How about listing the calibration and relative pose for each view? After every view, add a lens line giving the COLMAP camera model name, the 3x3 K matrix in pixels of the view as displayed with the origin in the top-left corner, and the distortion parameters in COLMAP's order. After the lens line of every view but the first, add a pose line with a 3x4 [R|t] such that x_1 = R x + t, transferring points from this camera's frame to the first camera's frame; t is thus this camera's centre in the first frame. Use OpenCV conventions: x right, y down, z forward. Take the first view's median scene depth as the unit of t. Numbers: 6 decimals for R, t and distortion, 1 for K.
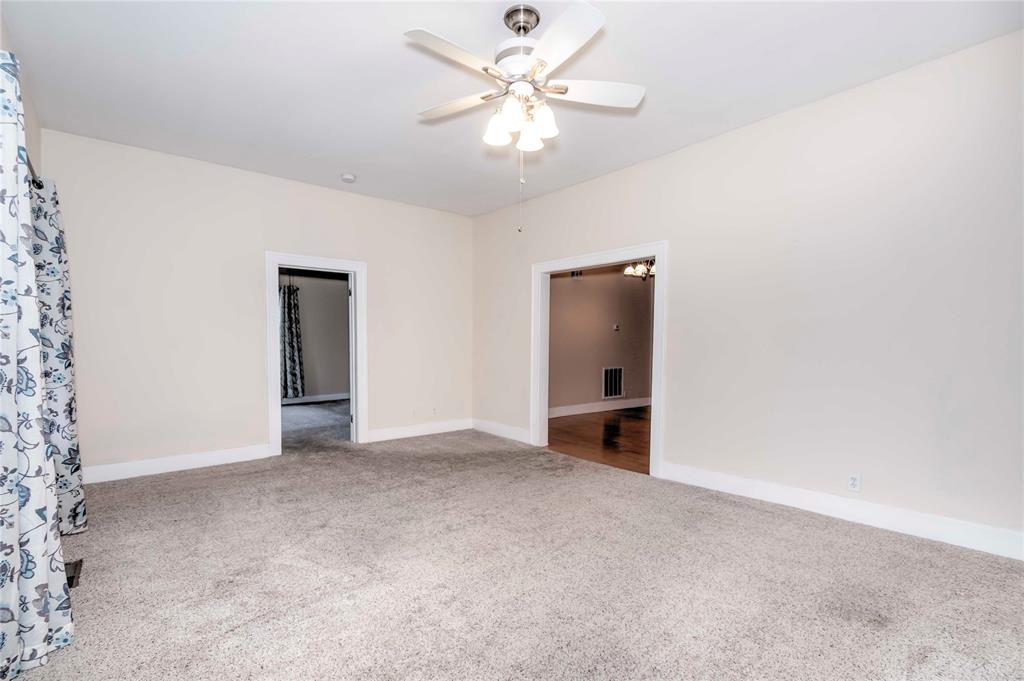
lens RADIAL K [[455.9, 0, 510.7], [0, 455.9, 351.1], [0, 0, 1]] dist [0.000569, 0.000490]
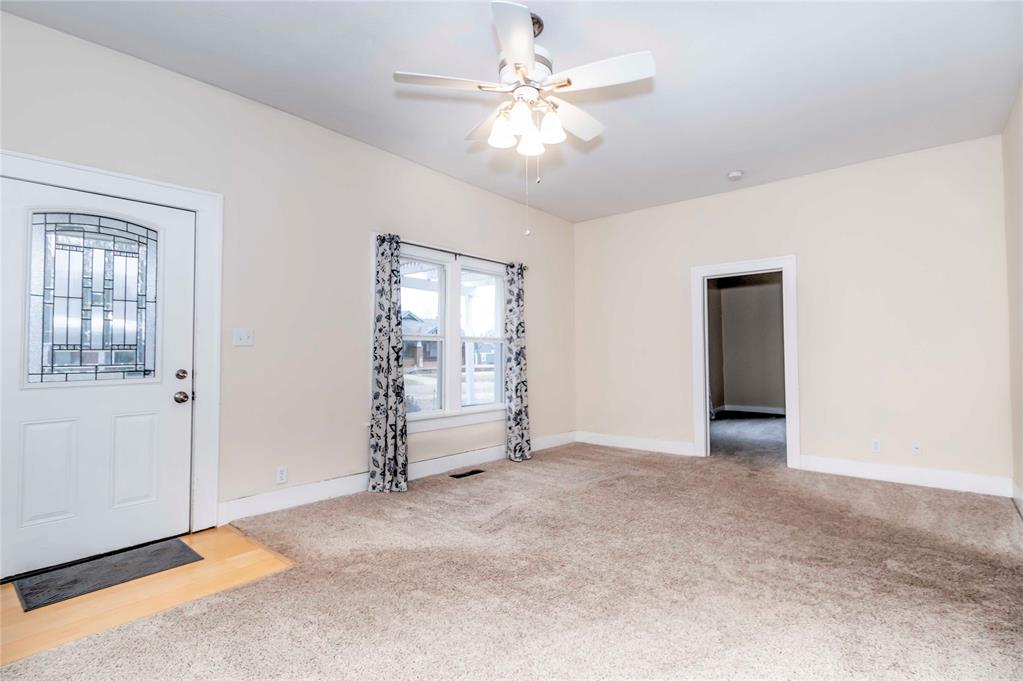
lens RADIAL K [[455.5, 0, 510.2], [0, 455.5, 351.1], [0, 0, 1]] dist [0.000569, 0.000490]
pose [[0.237388, 0.003497, -0.971409, 0.726680], [-0.015206, 0.999884, -0.000117, -0.019837], [0.971296, 0.014799, 0.237414, 0.542468]]
